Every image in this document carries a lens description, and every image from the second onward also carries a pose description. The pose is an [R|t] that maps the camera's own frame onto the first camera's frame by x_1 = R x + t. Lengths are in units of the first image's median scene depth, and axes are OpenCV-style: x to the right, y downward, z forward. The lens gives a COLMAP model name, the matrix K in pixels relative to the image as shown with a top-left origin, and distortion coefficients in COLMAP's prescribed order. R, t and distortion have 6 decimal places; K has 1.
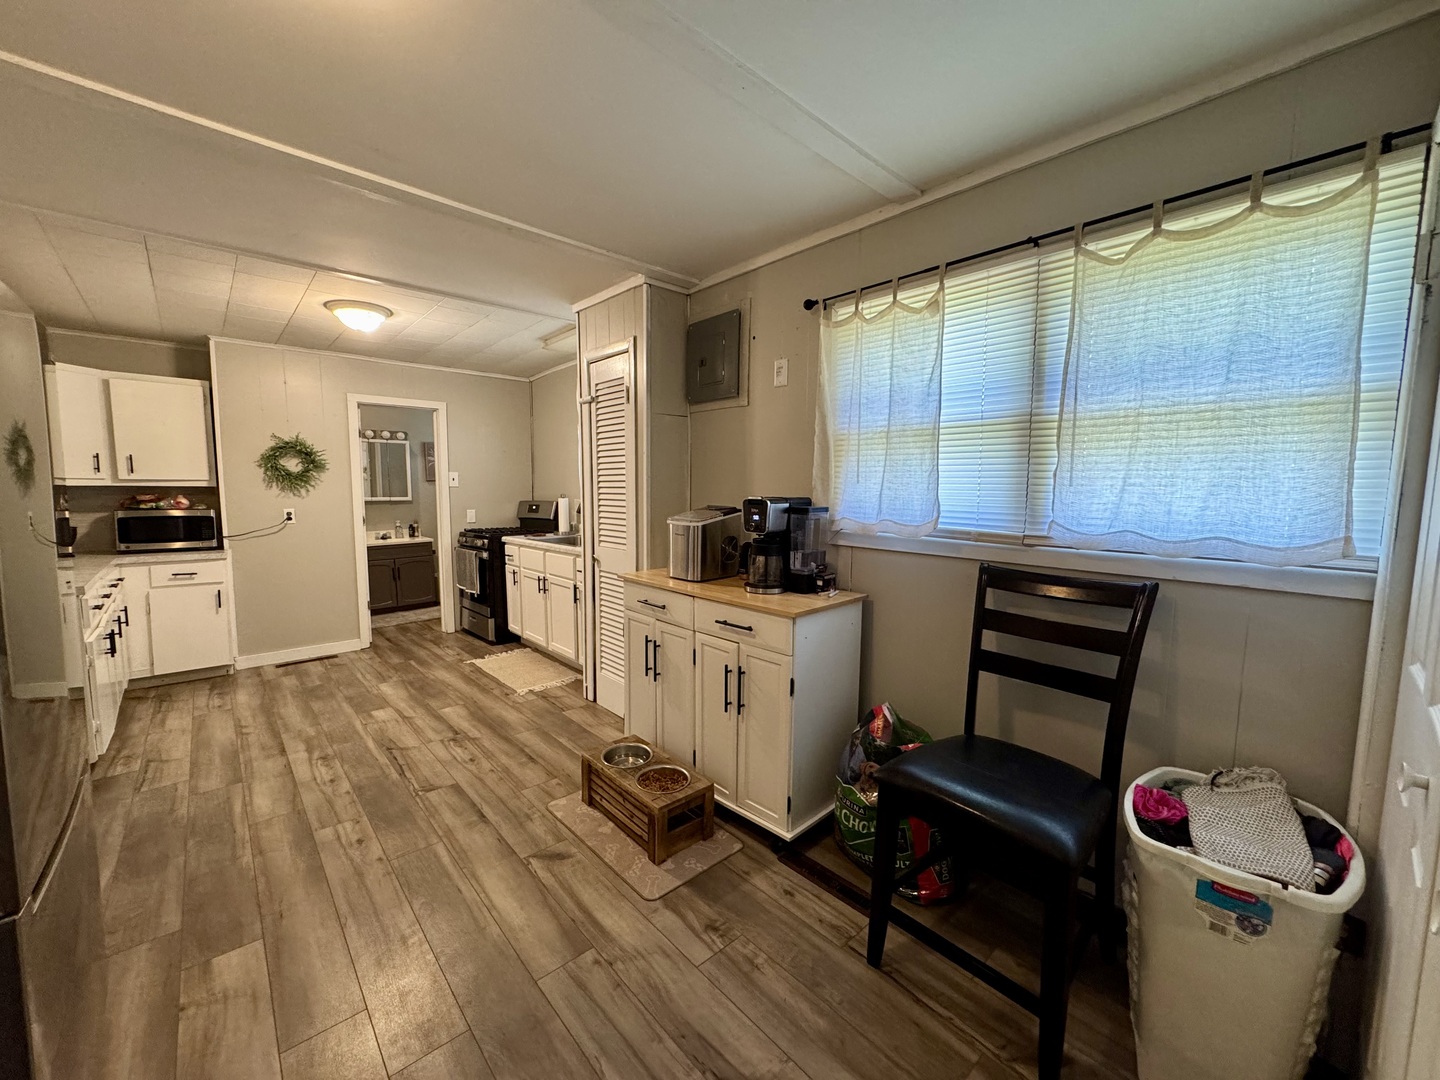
lens RADIAL K [[573.3, 0, 720.0], [0, 573.3, 540.0], [0, 0, 1]] dist [0.000134, -0.000121]
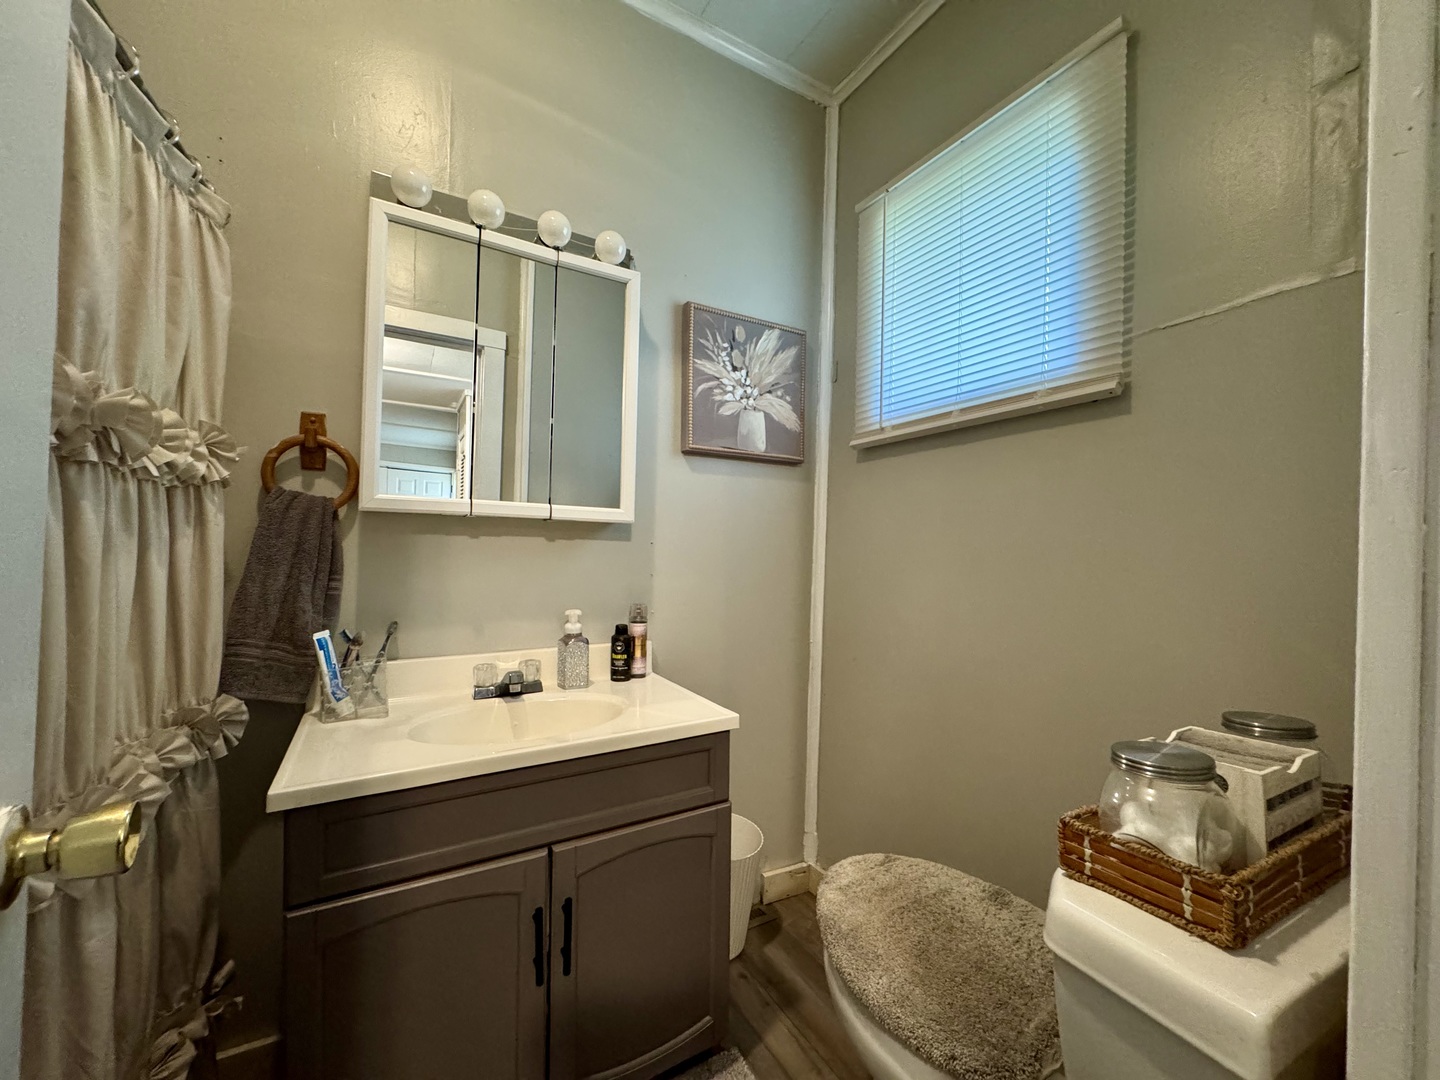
lens RADIAL K [[573.3, 0, 720.0], [0, 573.3, 540.0], [0, 0, 1]] dist [0.000134, -0.000121]
pose [[0.977635, 0.020044, -0.209350, -0.838000], [-0.042946, 0.993499, -0.105431, -0.072931], [0.205875, 0.112063, 0.972141, 1.441051]]
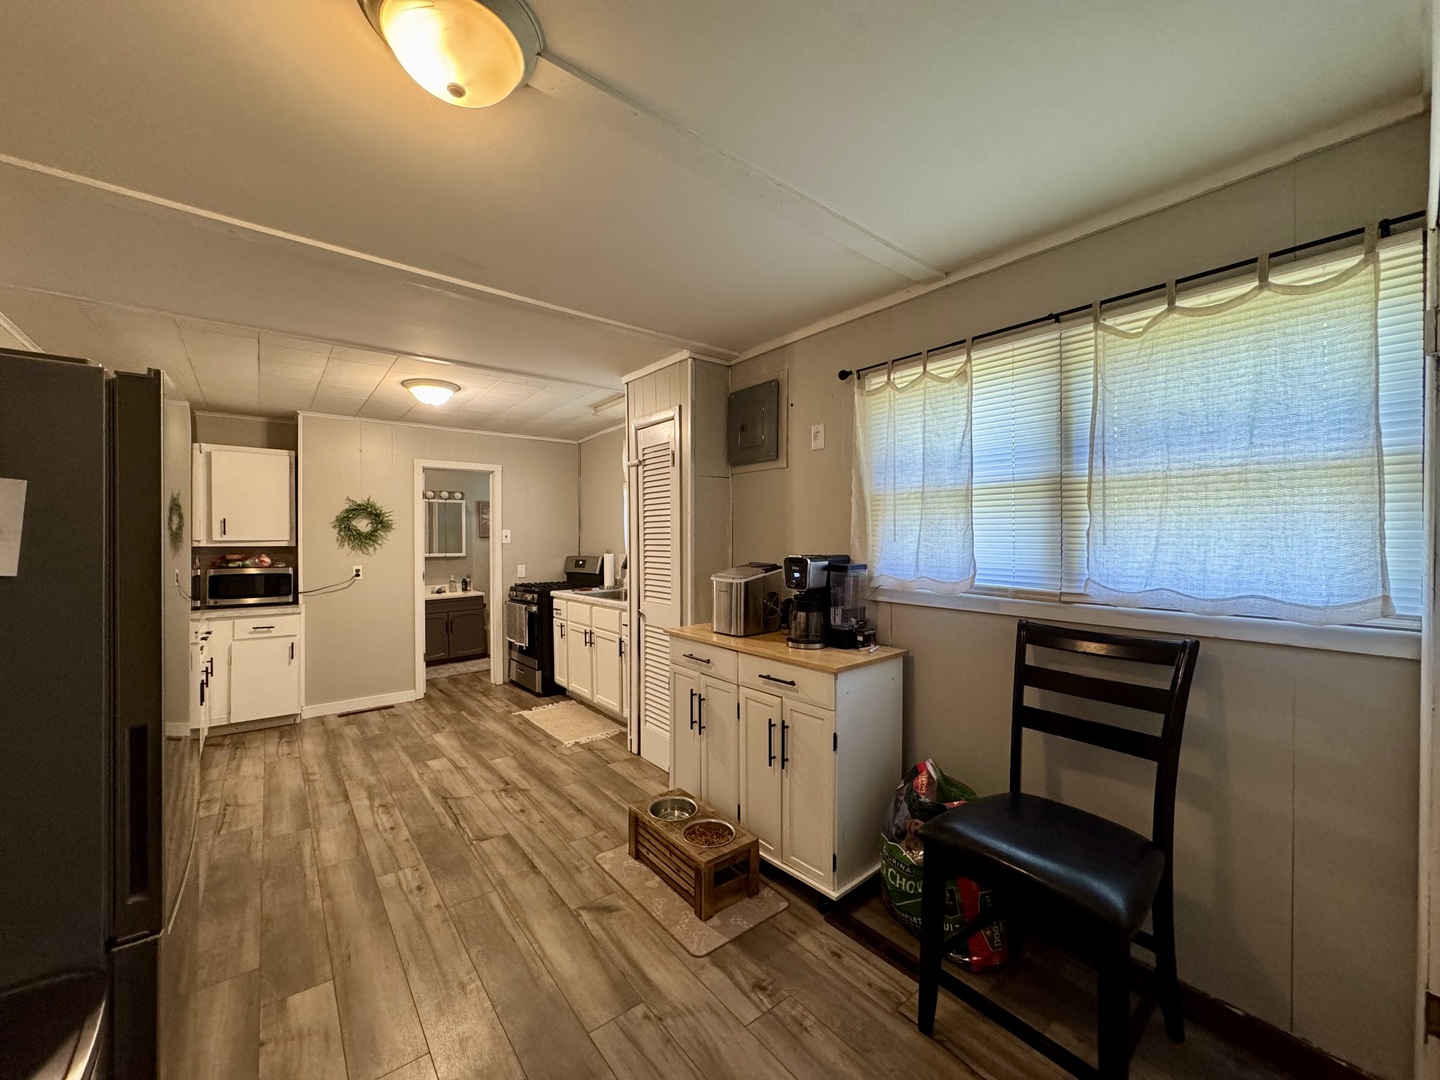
lens RADIAL K [[573.3, 0, 720.0], [0, 573.3, 540.0], [0, 0, 1]] dist [0.000134, -0.000121]
pose [[0.997872, -0.009203, -0.064549, -0.005746], [0.003466, 0.996075, -0.088441, -0.007055], [0.065110, 0.088029, 0.993988, -0.035758]]
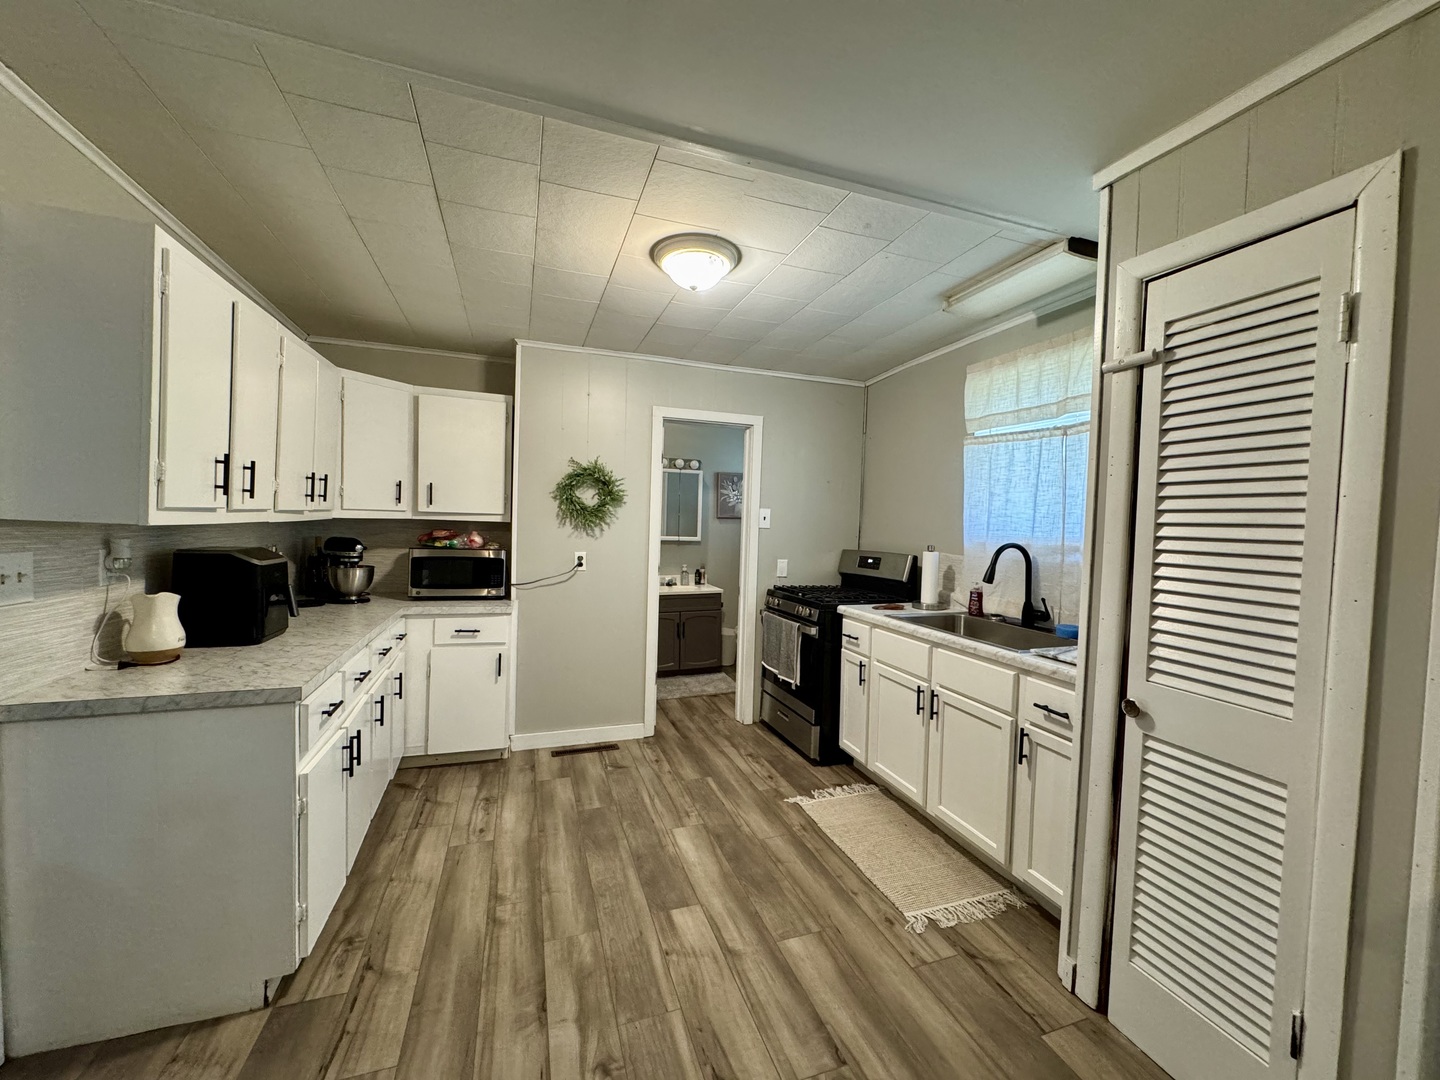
lens RADIAL K [[573.3, 0, 720.0], [0, 573.3, 540.0], [0, 0, 1]] dist [0.000134, -0.000121]
pose [[0.920324, 0.037607, -0.389344, -0.342792], [-0.062258, 0.996762, -0.050886, -0.054824], [0.386170, 0.071072, 0.919686, 0.443188]]
